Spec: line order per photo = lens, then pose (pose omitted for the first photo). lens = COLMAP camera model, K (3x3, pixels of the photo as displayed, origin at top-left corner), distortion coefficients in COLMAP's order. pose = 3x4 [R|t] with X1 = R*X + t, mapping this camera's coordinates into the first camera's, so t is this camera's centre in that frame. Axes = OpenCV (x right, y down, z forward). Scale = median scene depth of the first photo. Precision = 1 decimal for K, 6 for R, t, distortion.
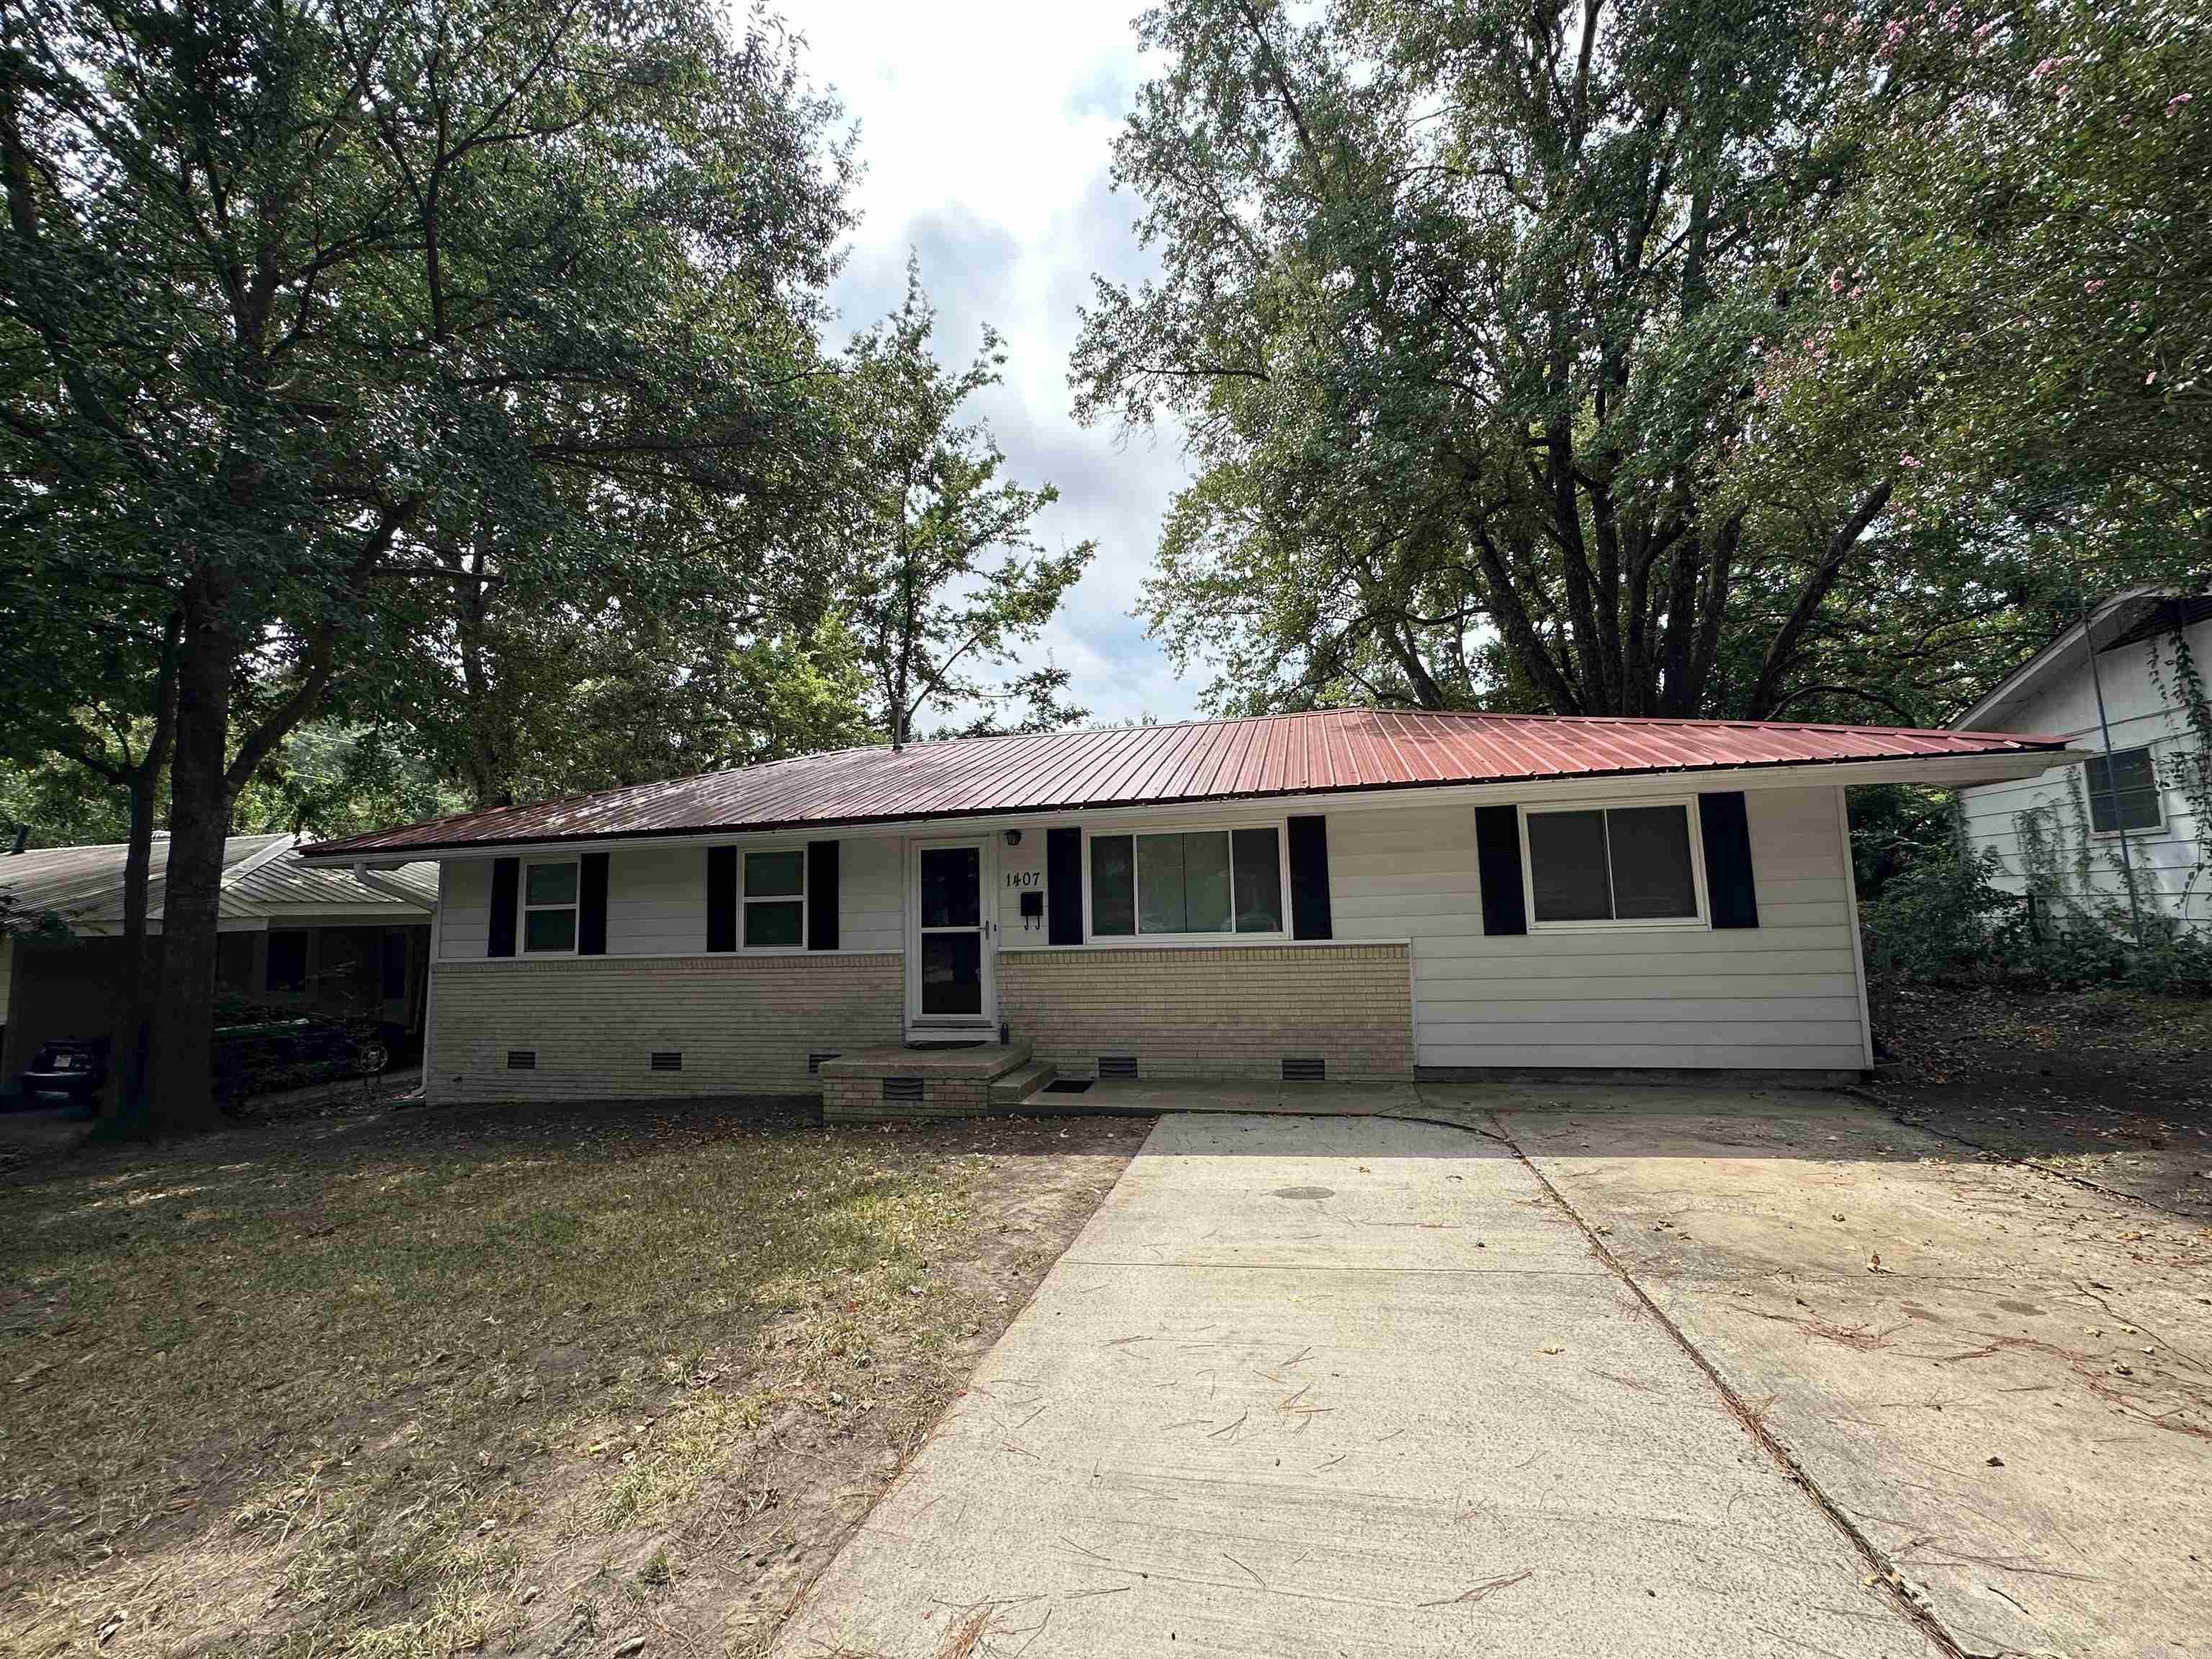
lens RADIAL K [[883.1, 0, 1101.9], [0, 883.1, 823.8], [0, 0, 1]] dist [-0.005426, 0.000262]
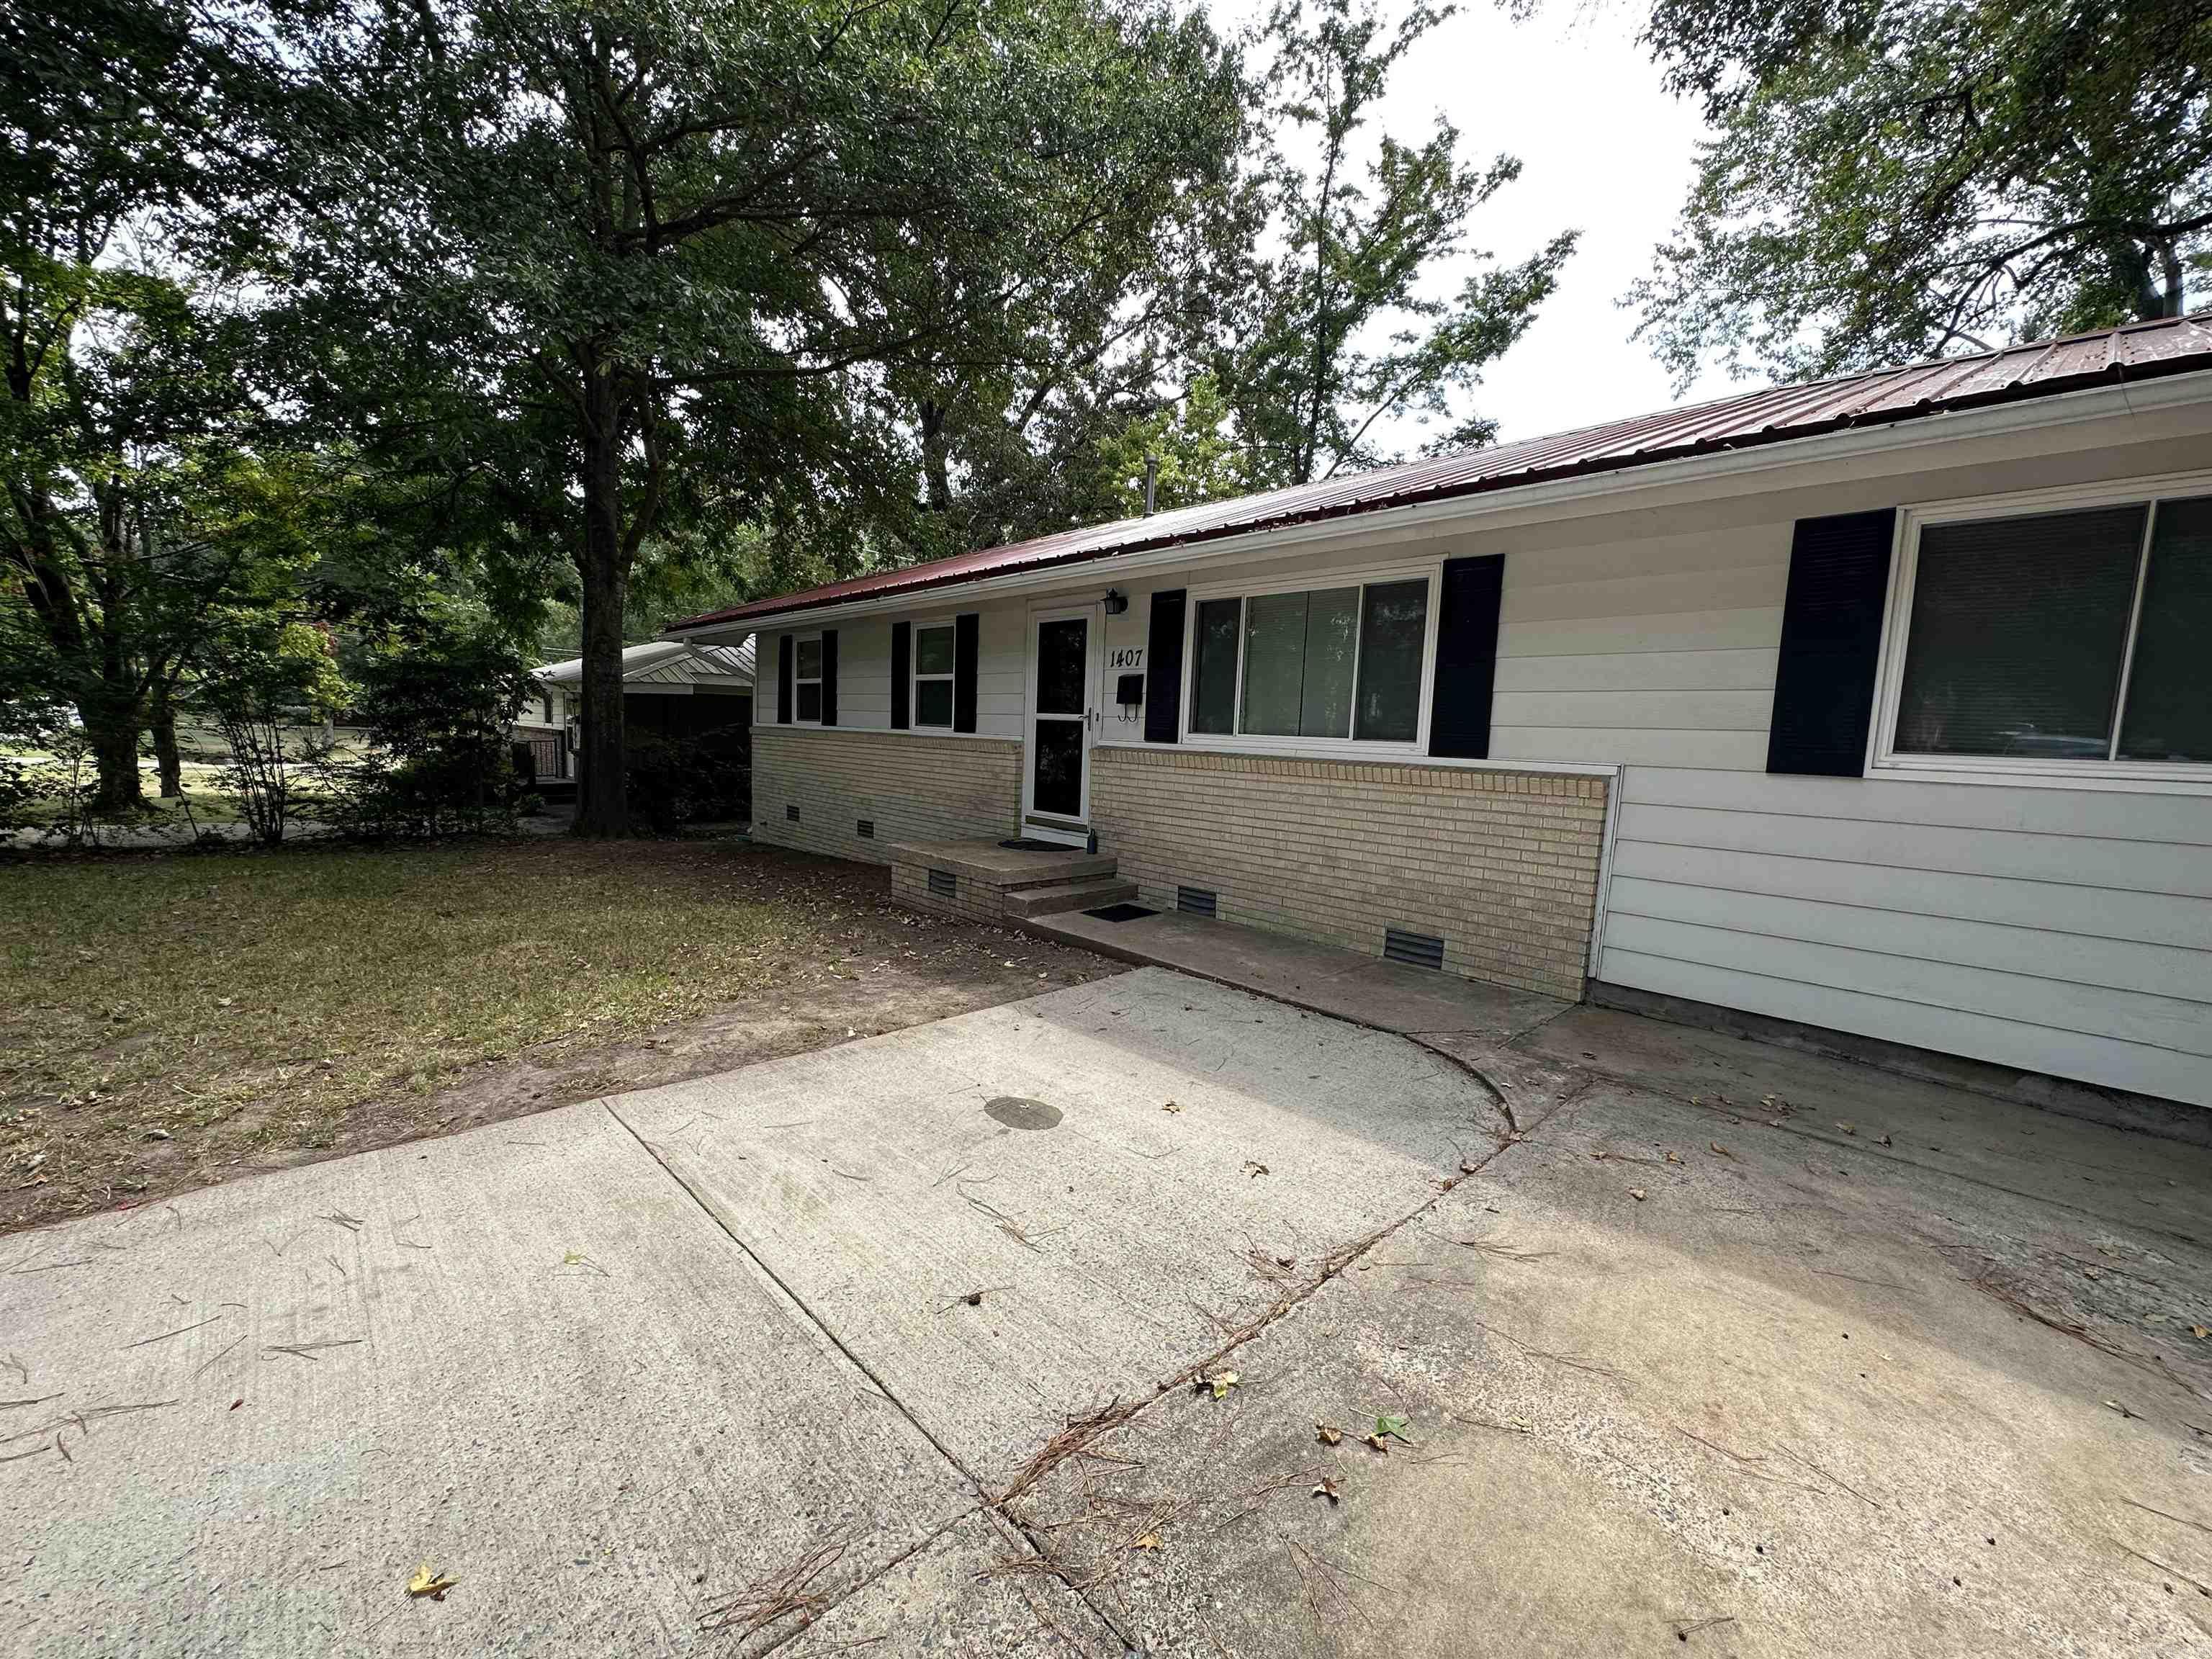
lens RADIAL K [[883.1, 0, 1093.6], [0, 883.1, 822.3], [0, 0, 1]] dist [-0.005426, 0.000262]
pose [[0.835122, 0.117777, -0.537307, 0.337125], [-0.004276, 0.978169, 0.207767, 0.041989], [0.550048, -0.171213, 0.817394, 0.302814]]
